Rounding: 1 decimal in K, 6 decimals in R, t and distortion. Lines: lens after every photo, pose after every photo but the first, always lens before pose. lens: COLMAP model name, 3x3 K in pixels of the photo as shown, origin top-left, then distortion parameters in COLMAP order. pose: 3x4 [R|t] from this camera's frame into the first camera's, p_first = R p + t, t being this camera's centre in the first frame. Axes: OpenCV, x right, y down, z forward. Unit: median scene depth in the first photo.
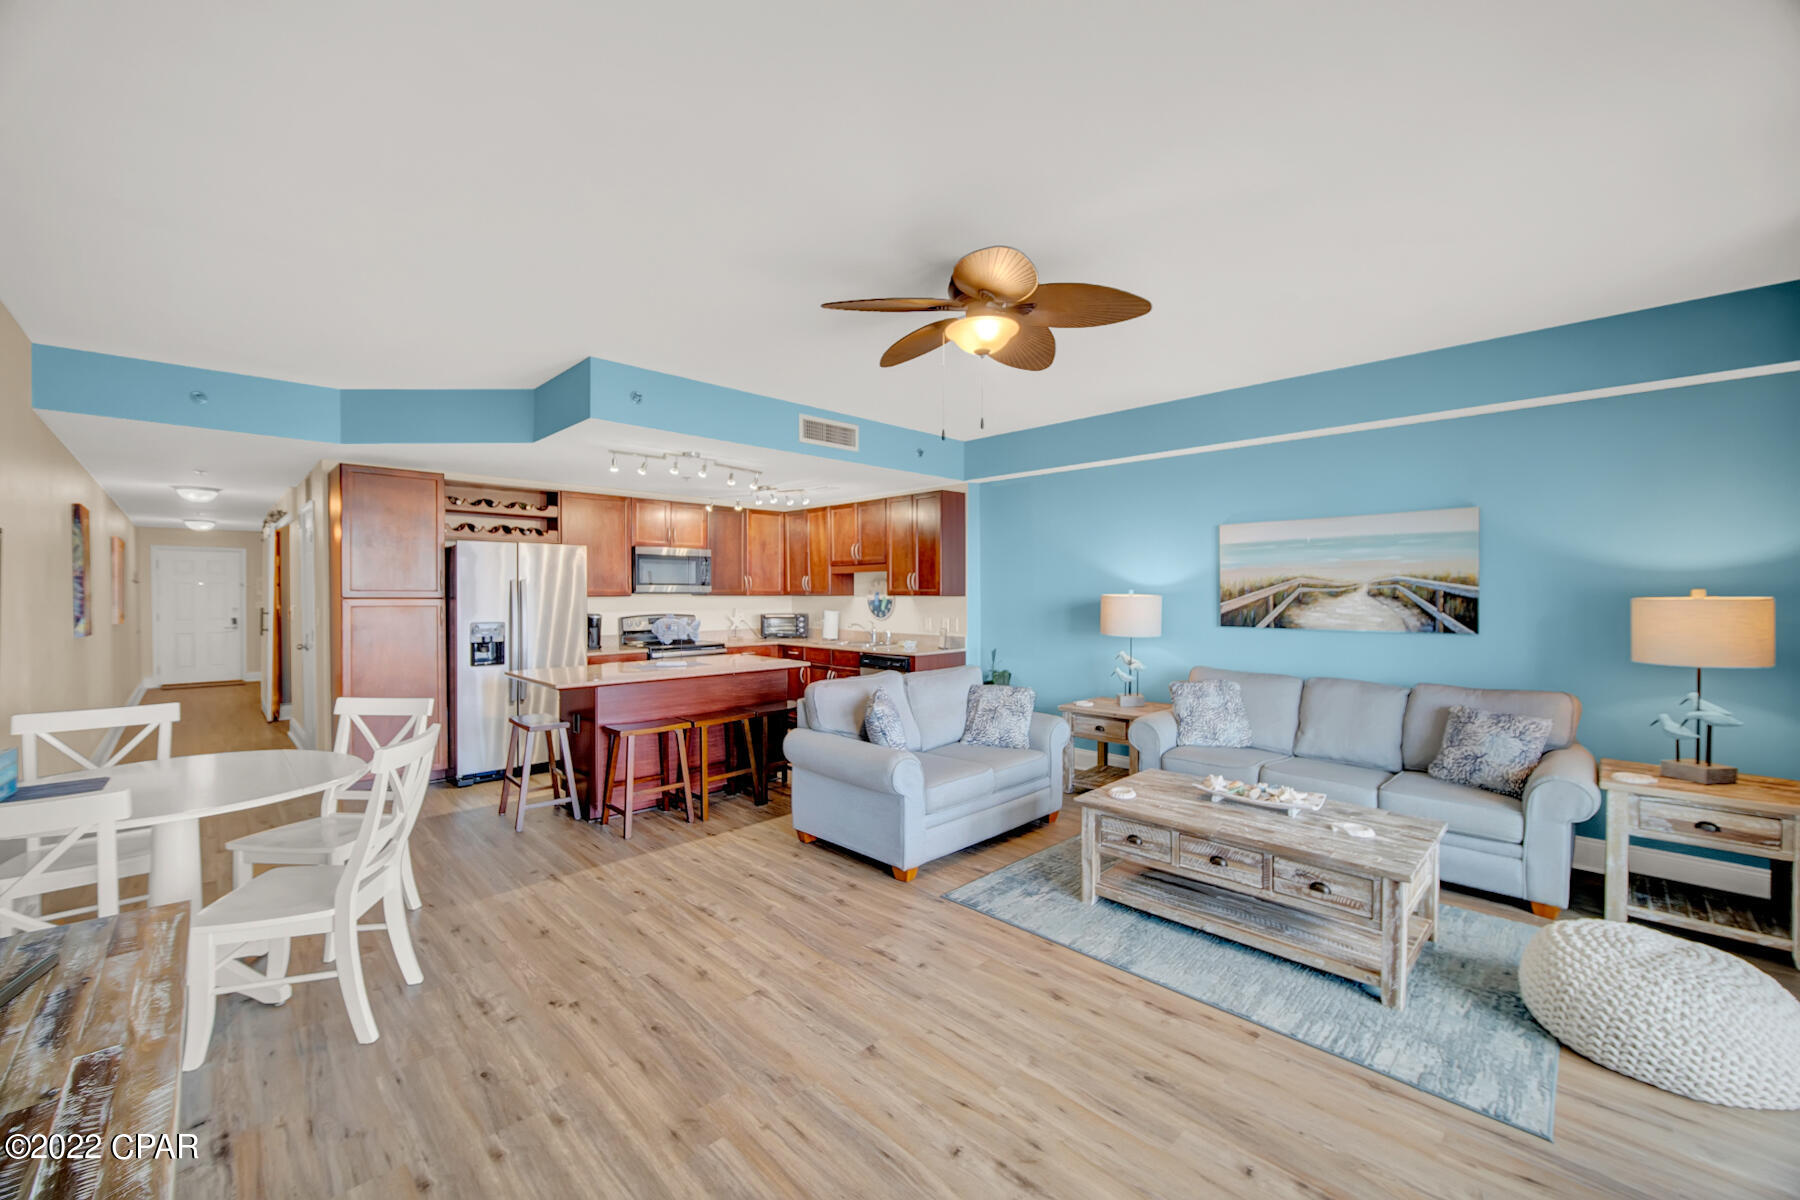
lens RADIAL K [[724.7, 0, 906.4], [0, 724.7, 596.6], [0, 0, 1]] dist [-0.009218, 0.000476]
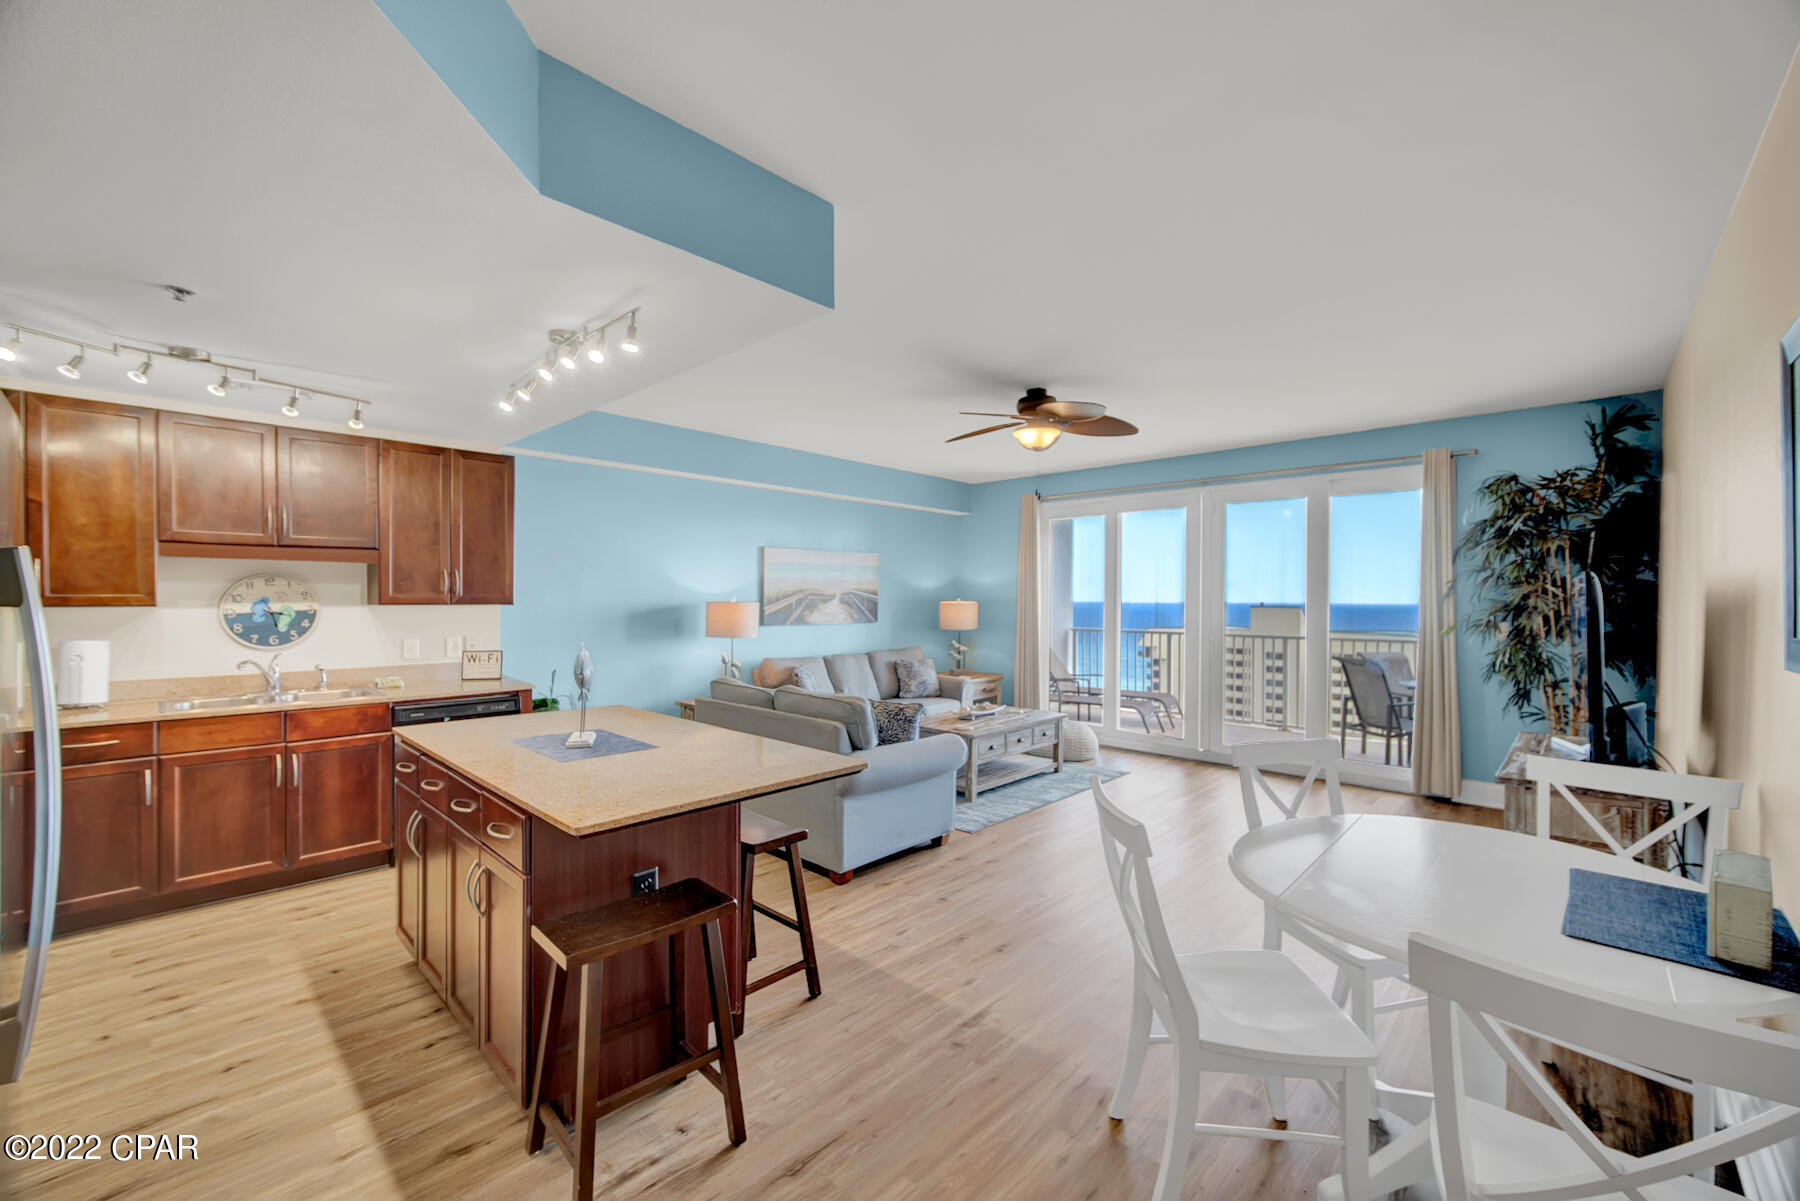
lens RADIAL K [[724.7, 0, 899.5], [0, 724.7, 600.2], [0, 0, 1]] dist [-0.009218, 0.000476]
pose [[-0.035359, -0.003168, 0.999370, -1.083340], [0.002582, 0.999991, 0.003262, -0.009949], [-0.999371, 0.002696, -0.035351, 1.015440]]
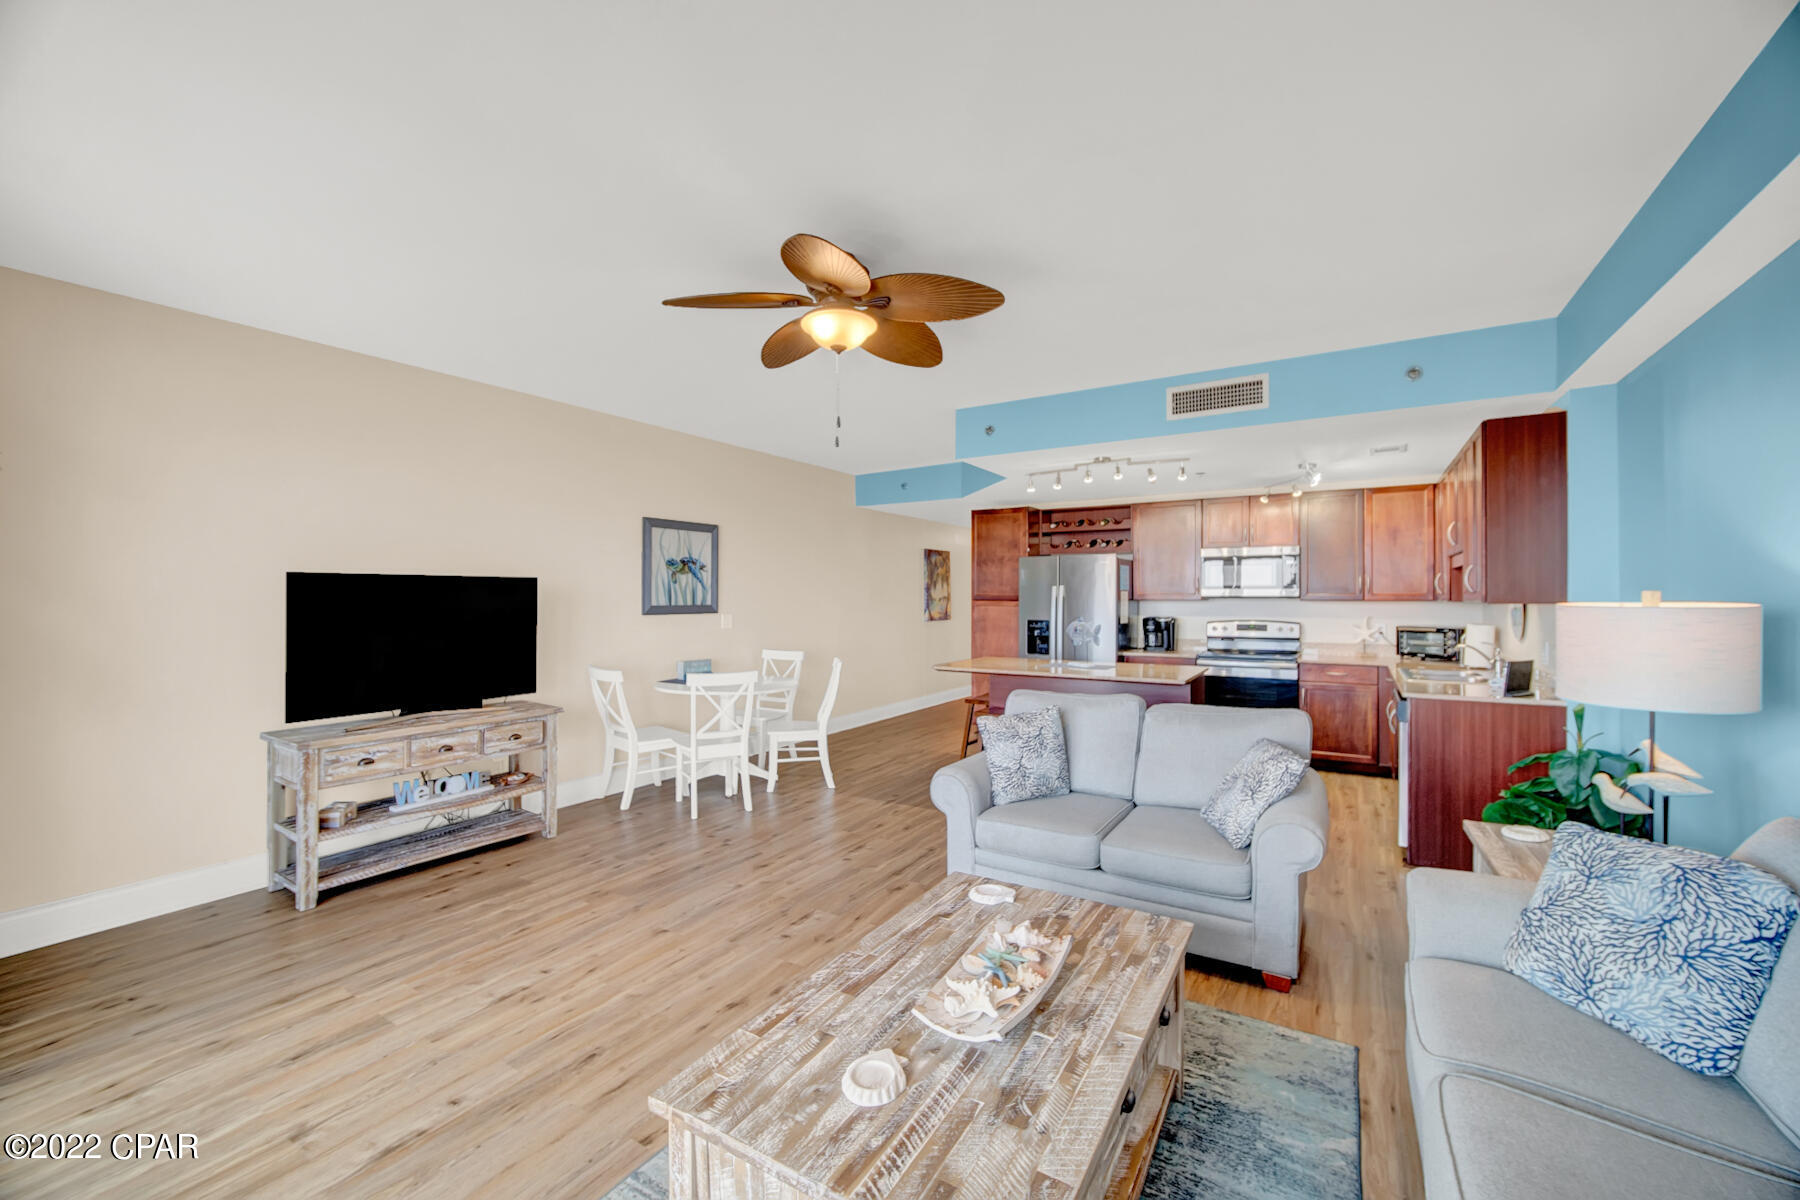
lens RADIAL K [[724.7, 0, 908.7], [0, 724.7, 594.2], [0, 0, 1]] dist [-0.009218, 0.000476]
pose [[0.229563, 0.000582, -0.973294, 0.797754], [-0.006498, 0.999978, -0.000934, -0.007118], [0.973272, 0.006539, 0.229562, 0.651937]]
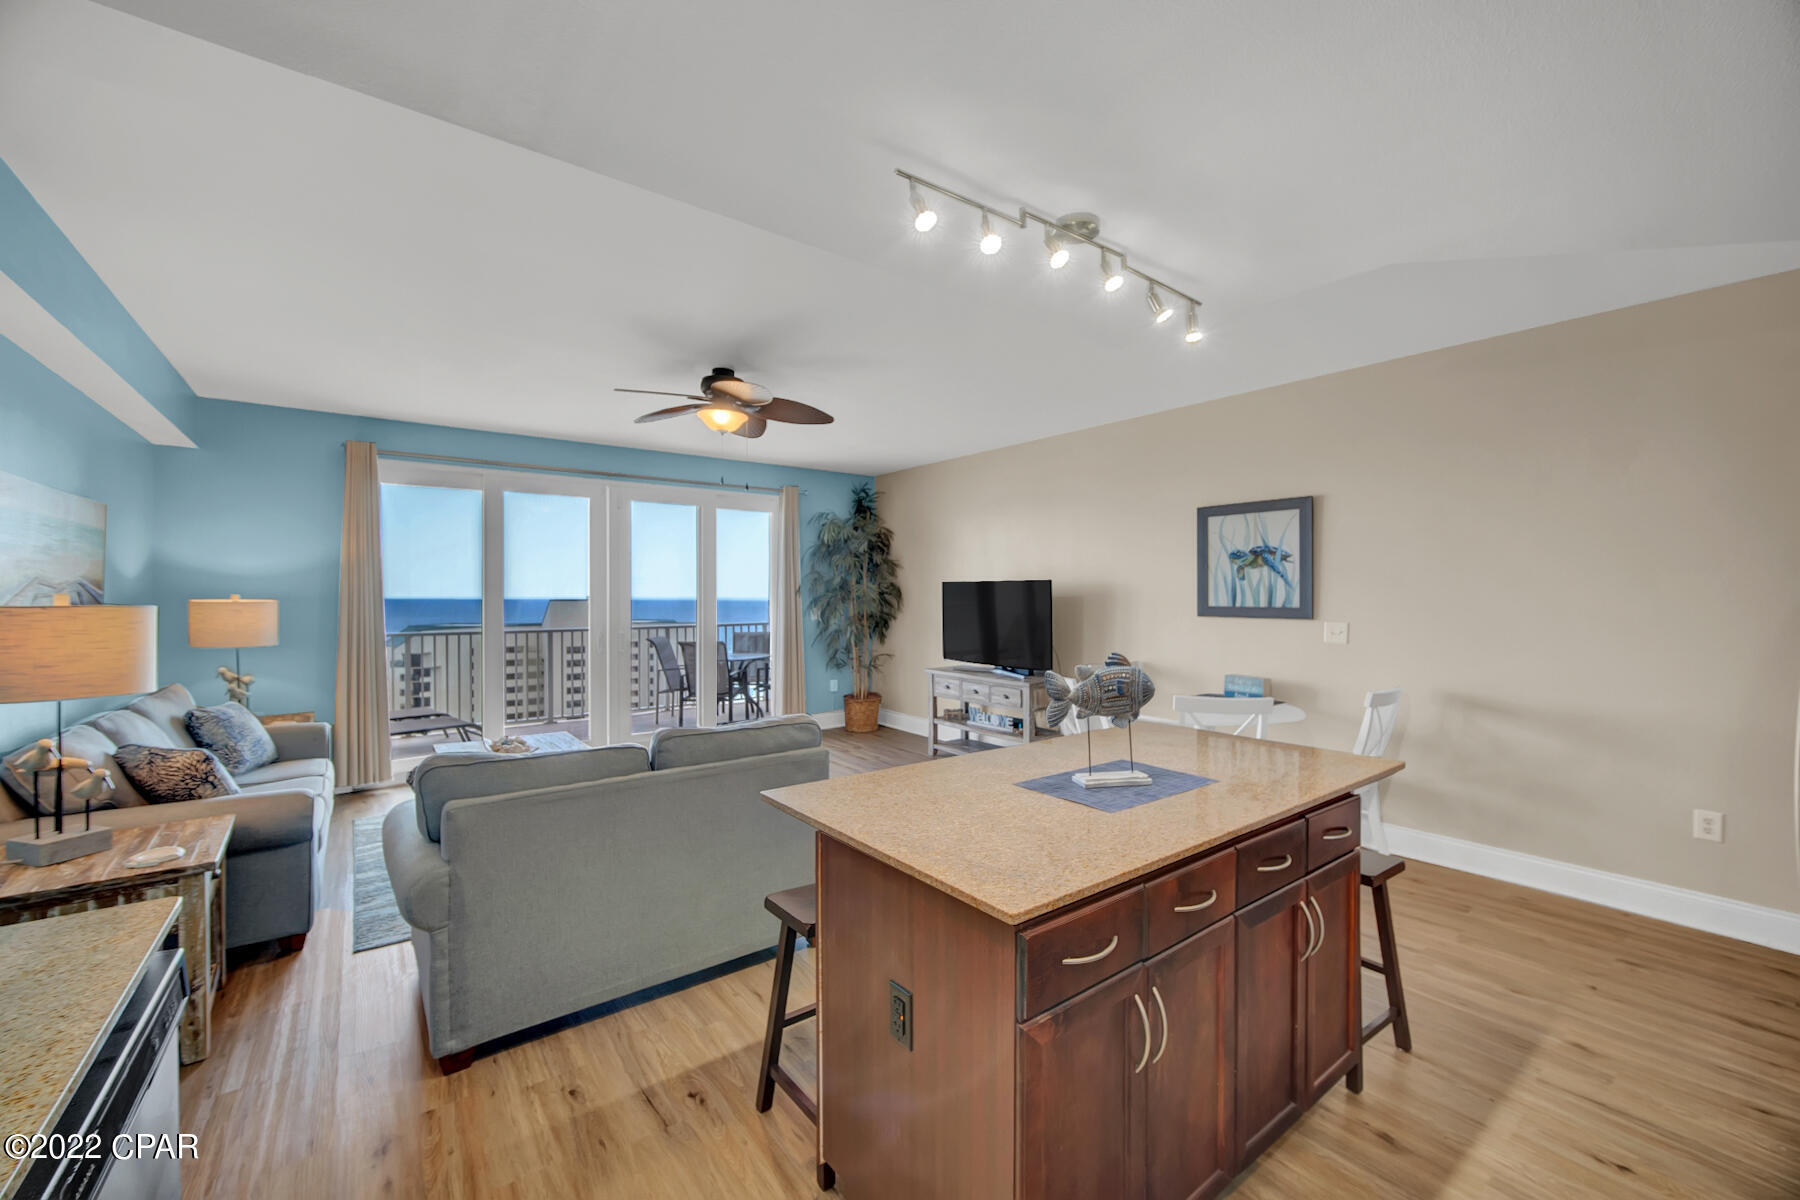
lens RADIAL K [[724.7, 0, 914.5], [0, 724.7, 598.9], [0, 0, 1]] dist [-0.009218, 0.000476]
pose [[-0.993789, 0.001629, 0.111272, -0.335863], [0.003332, 0.999880, 0.015124, -0.015615], [-0.111234, 0.015401, -0.993675, 1.800746]]
